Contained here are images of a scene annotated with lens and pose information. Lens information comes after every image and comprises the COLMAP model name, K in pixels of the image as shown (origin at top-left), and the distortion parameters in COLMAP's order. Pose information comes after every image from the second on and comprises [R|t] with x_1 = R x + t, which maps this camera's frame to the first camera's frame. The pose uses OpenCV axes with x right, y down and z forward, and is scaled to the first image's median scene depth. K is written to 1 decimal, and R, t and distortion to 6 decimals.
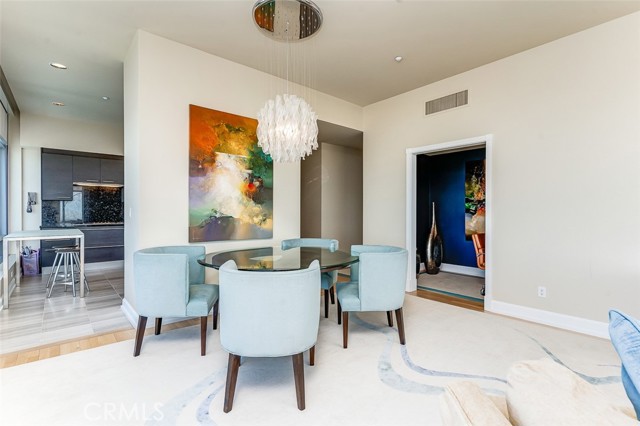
lens RADIAL K [[304.0, 0, 321.9], [0, 304.0, 214.7], [0, 0, 1]] dist [0.026320, 0.001021]
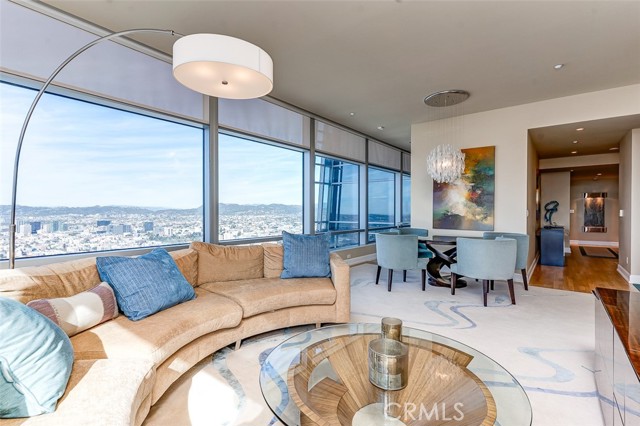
lens RADIAL K [[304.0, 0, 317.2], [0, 304.0, 215.9], [0, 0, 1]] dist [0.026320, 0.001021]
pose [[0.188659, 0.012793, -0.981959, 1.087226], [-0.003984, 0.999917, 0.012262, -0.003650], [0.982035, 0.001599, 0.188694, -0.017802]]
